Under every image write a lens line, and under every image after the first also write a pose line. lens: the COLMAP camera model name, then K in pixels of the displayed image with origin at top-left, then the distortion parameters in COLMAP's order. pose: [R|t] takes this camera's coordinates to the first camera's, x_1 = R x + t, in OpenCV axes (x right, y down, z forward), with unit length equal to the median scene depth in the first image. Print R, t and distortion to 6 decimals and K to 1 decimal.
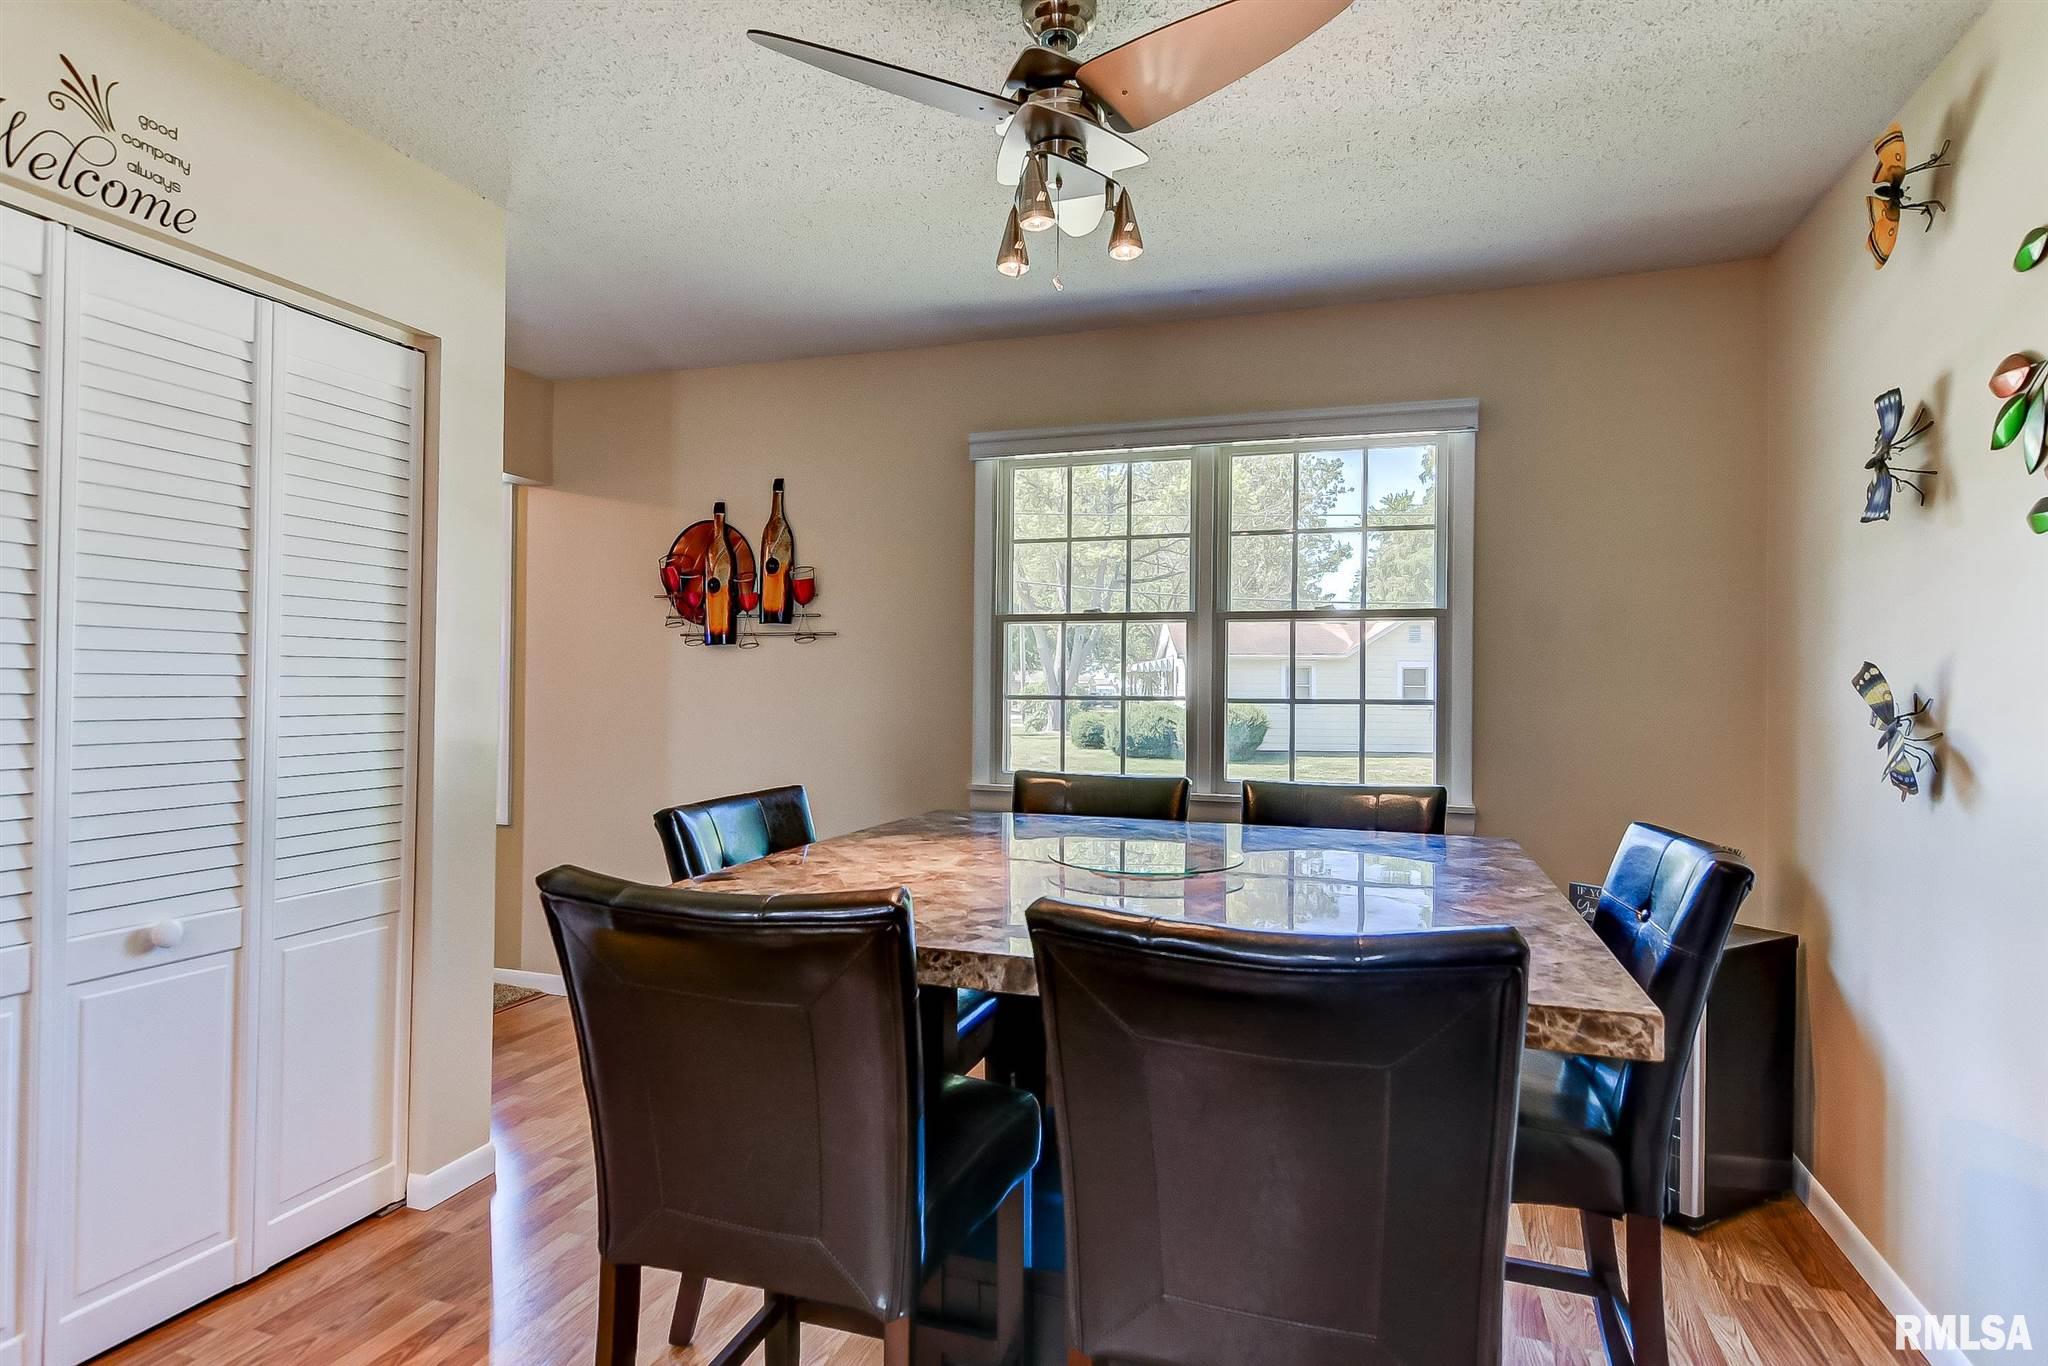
lens RADIAL K [[1016.8, 0, 1042.7], [0, 1016.8, 685.2], [0, 0, 1]] dist [0.004632, -0.000874]
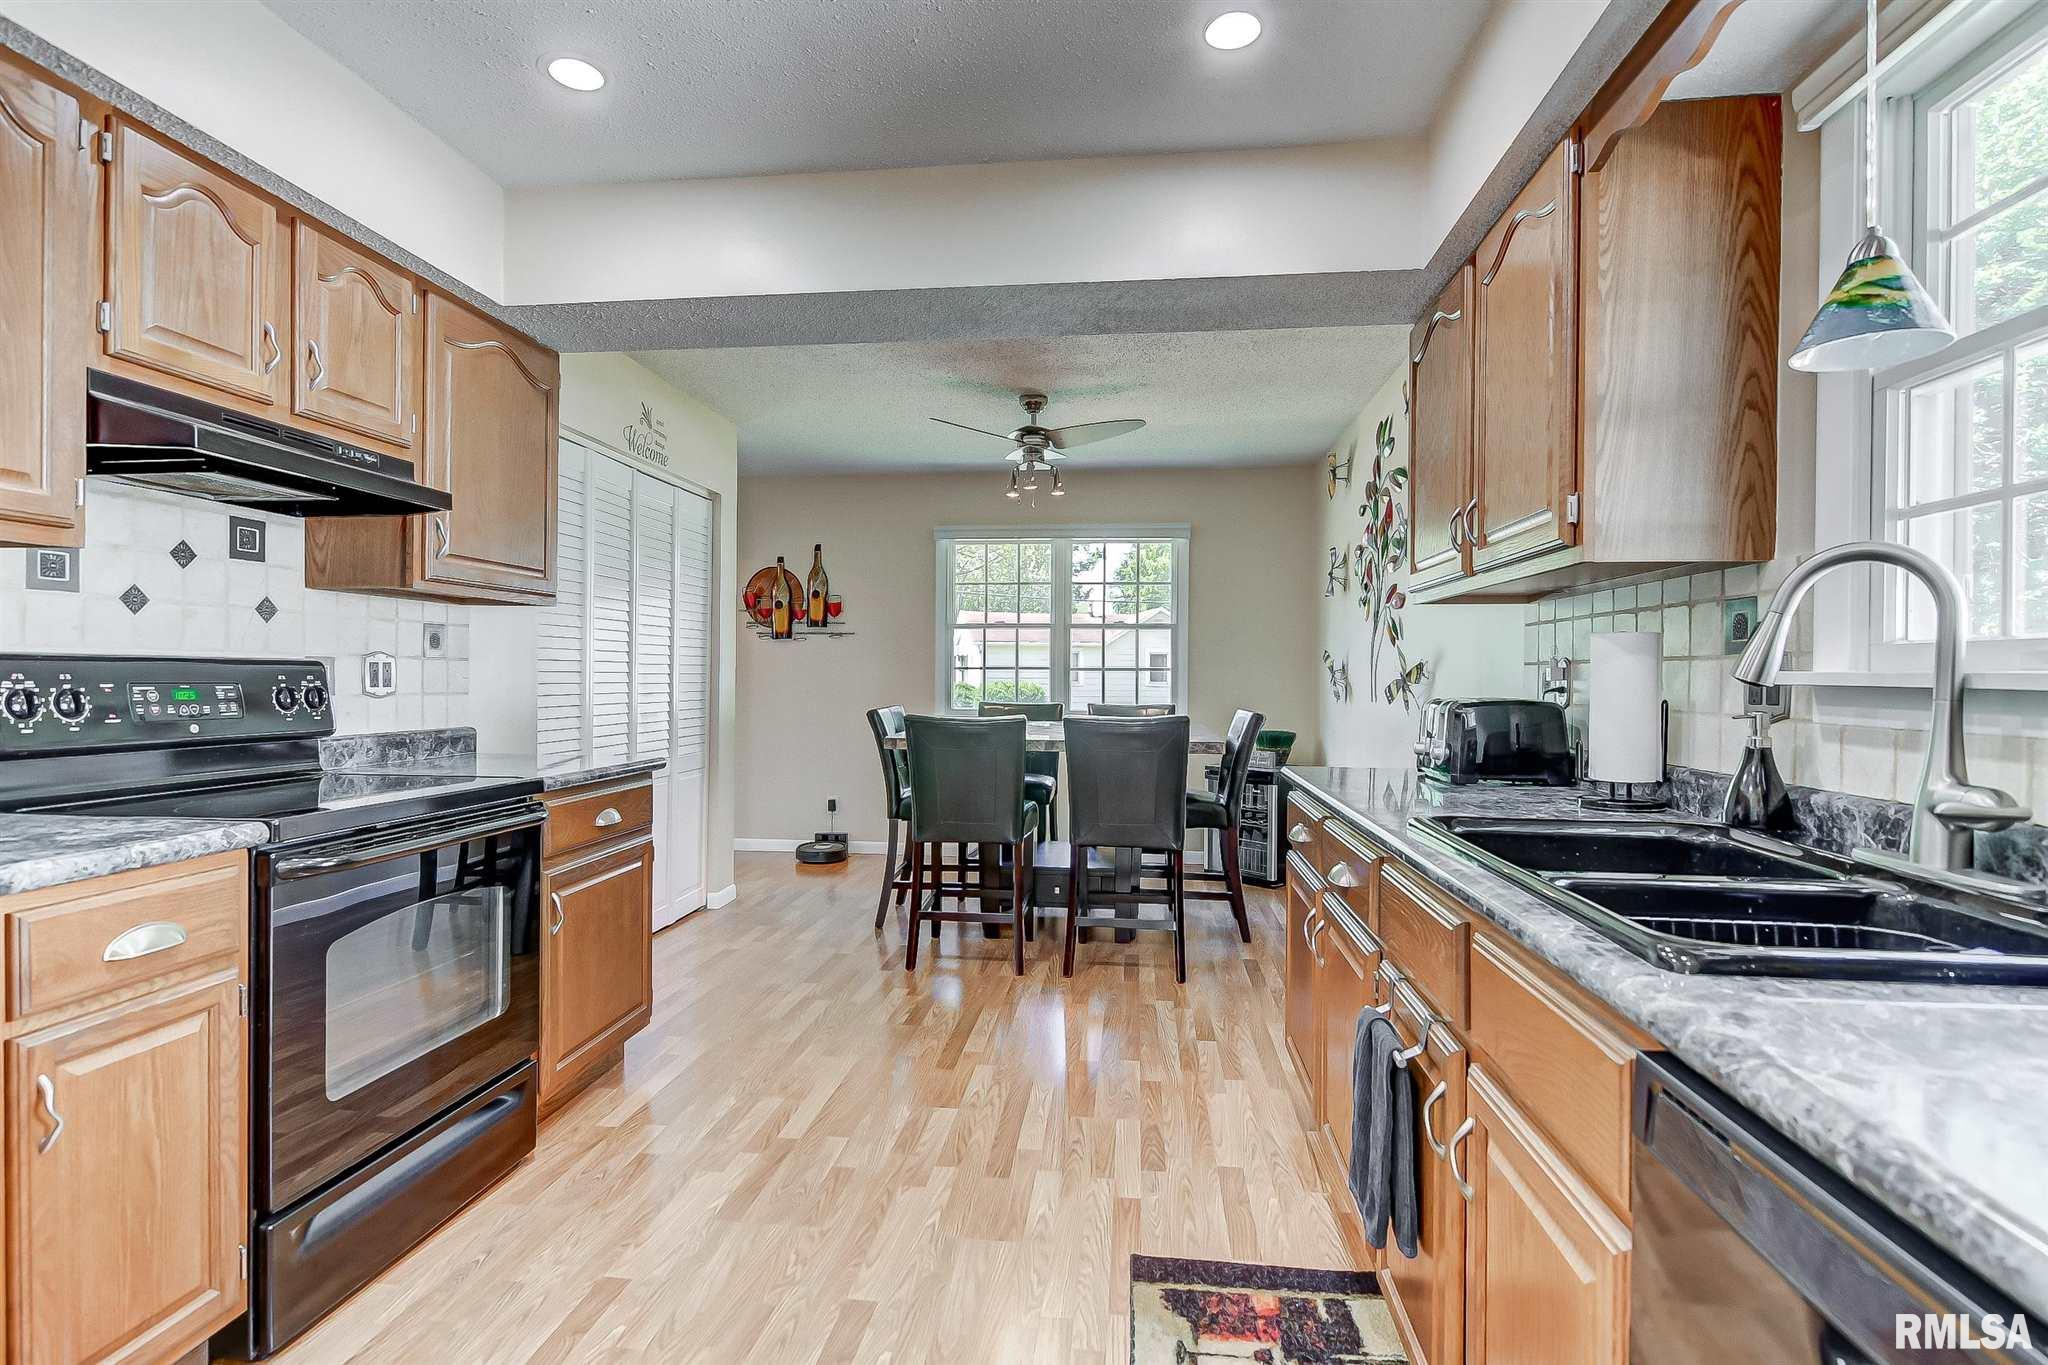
lens RADIAL K [[1004.7, 0, 1024.0], [0, 1004.7, 682.5], [0, 0, 1]] dist [-0.000084, 0.000002]
pose [[0.977085, -0.004982, 0.212790, -0.284180], [0.002963, 0.999948, 0.009804, 0.019123], [-0.212828, -0.008949, 0.977049, -0.775047]]
